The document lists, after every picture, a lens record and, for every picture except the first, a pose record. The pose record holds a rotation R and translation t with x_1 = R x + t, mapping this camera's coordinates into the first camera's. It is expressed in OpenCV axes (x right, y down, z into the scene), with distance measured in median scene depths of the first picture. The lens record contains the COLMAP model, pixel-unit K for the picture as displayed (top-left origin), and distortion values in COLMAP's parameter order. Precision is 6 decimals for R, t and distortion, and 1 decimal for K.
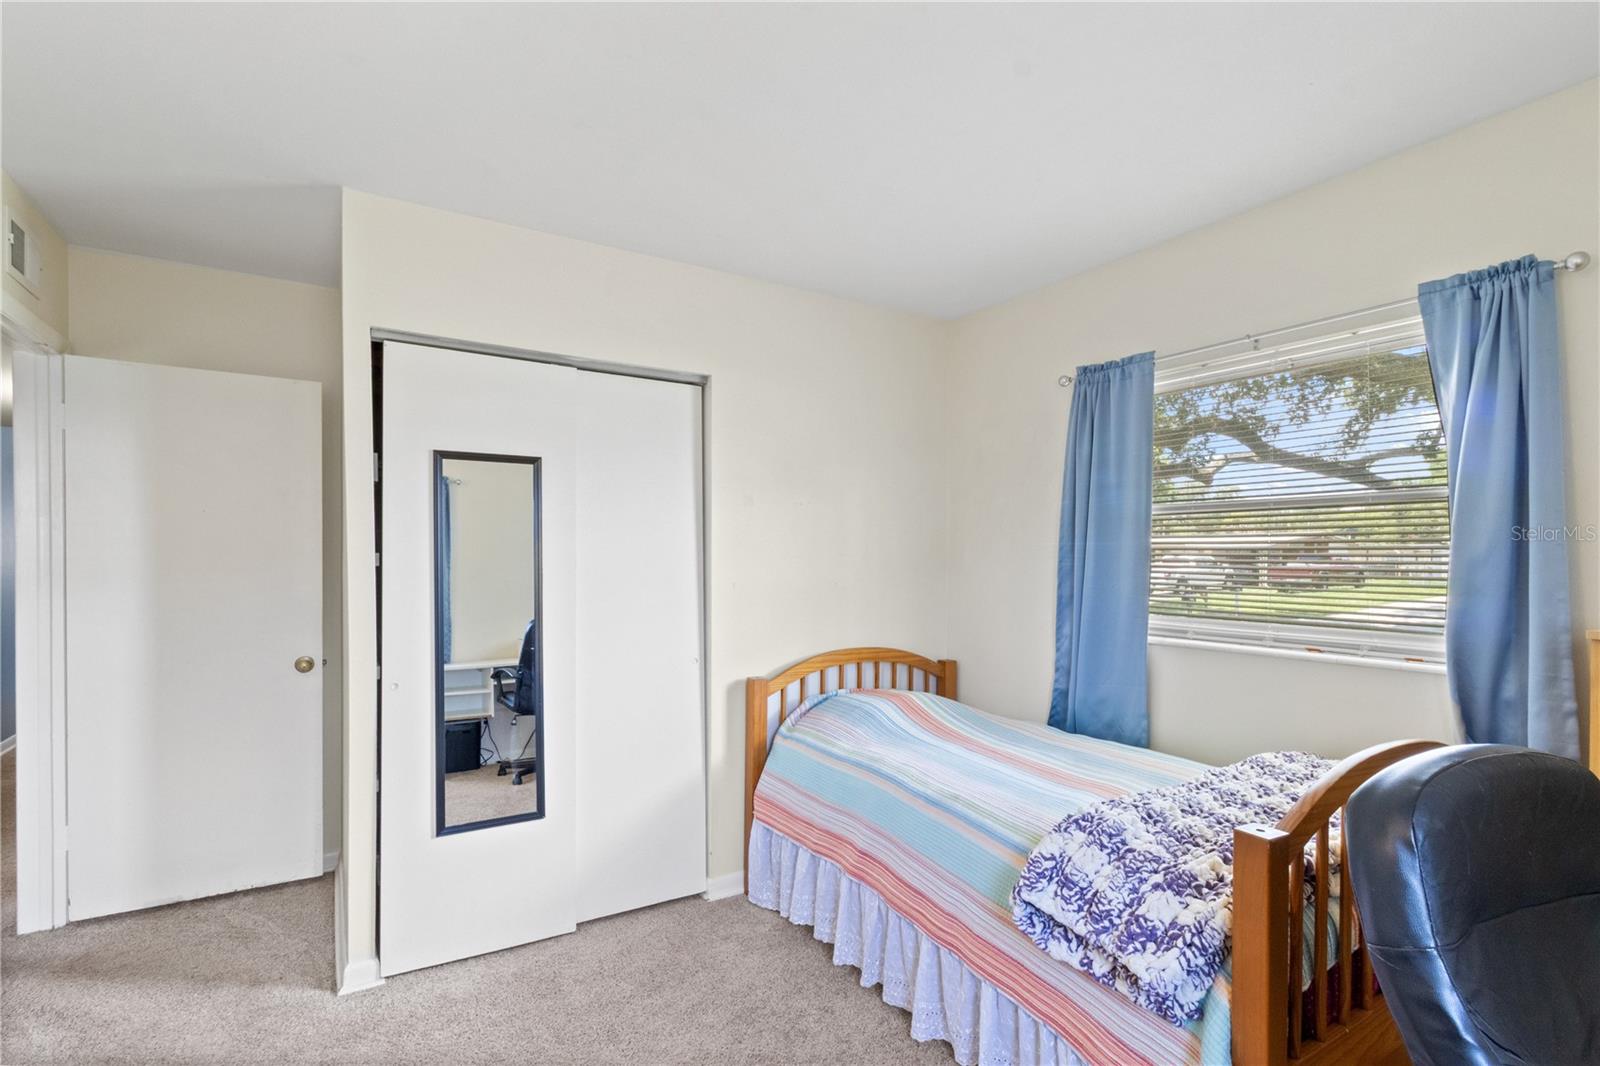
lens RADIAL K [[758.7, 0, 798.2], [0, 758.7, 558.7], [0, 0, 1]] dist [0.000273, -0.000004]
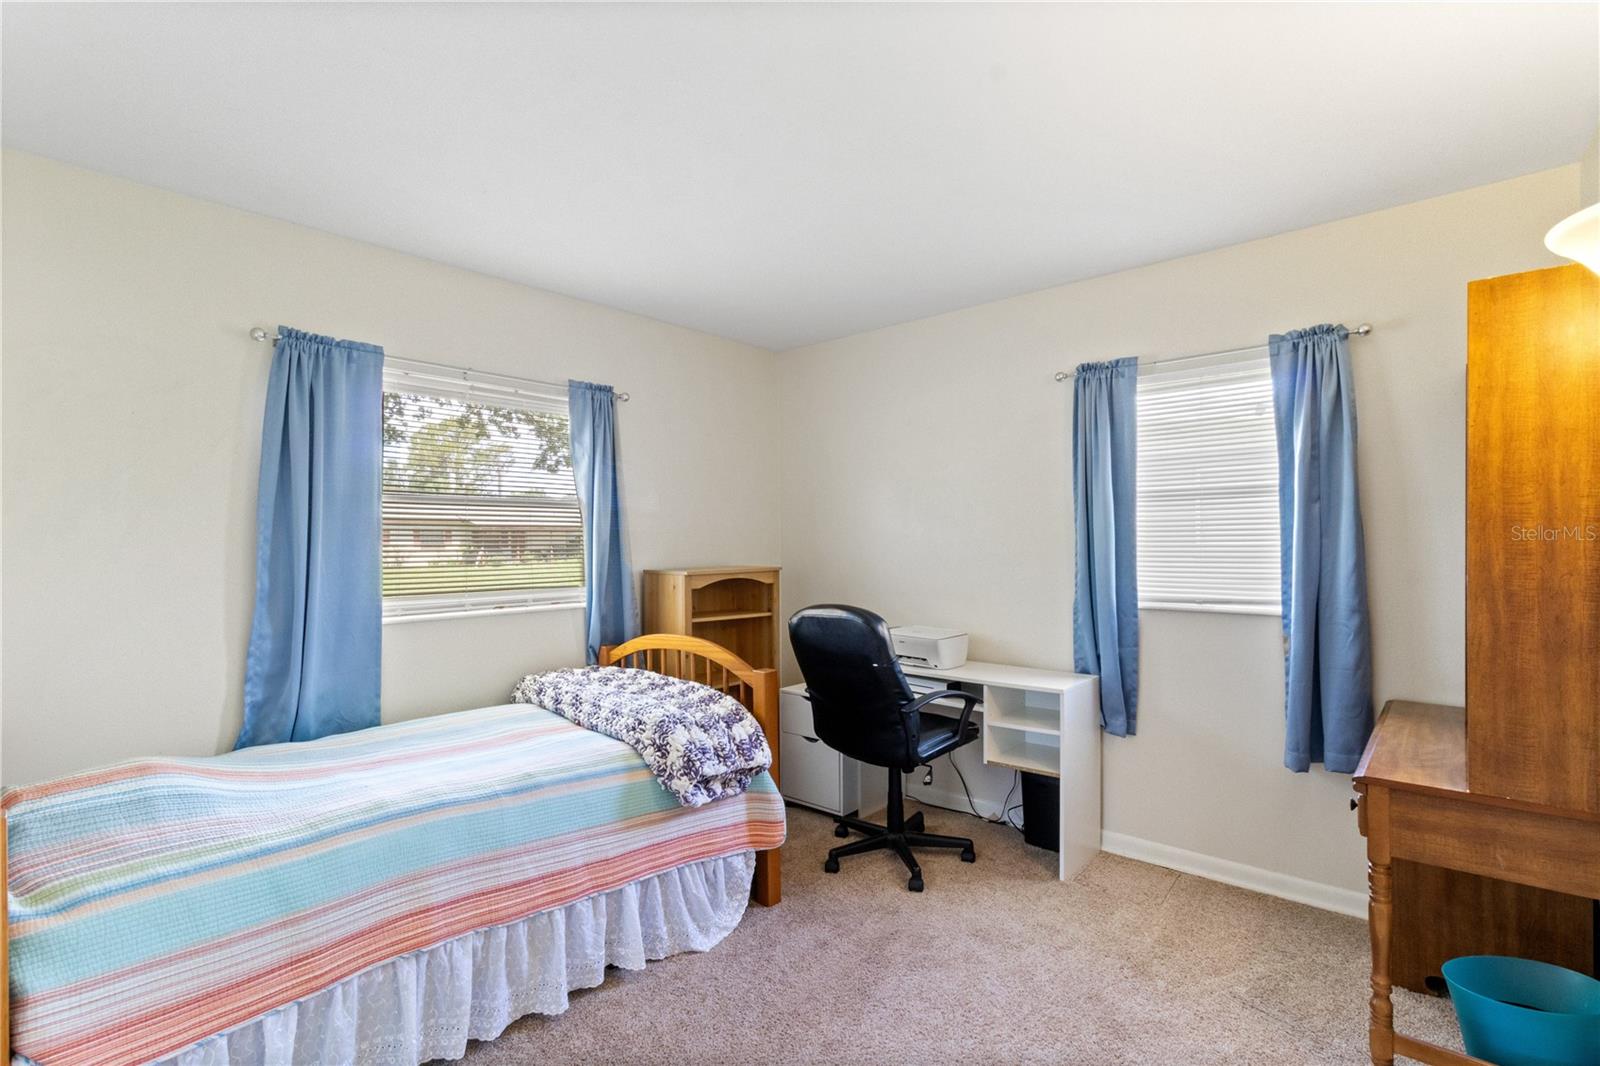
lens RADIAL K [[745.7, 0, 801.8], [0, 745.7, 530.8], [0, 0, 1]] dist [0.001408, -0.000056]
pose [[-0.287024, 0.010214, 0.957869, -0.720320], [0.008605, 0.999930, -0.008084, -0.004987], [-0.957885, 0.005922, -0.287092, 0.771958]]
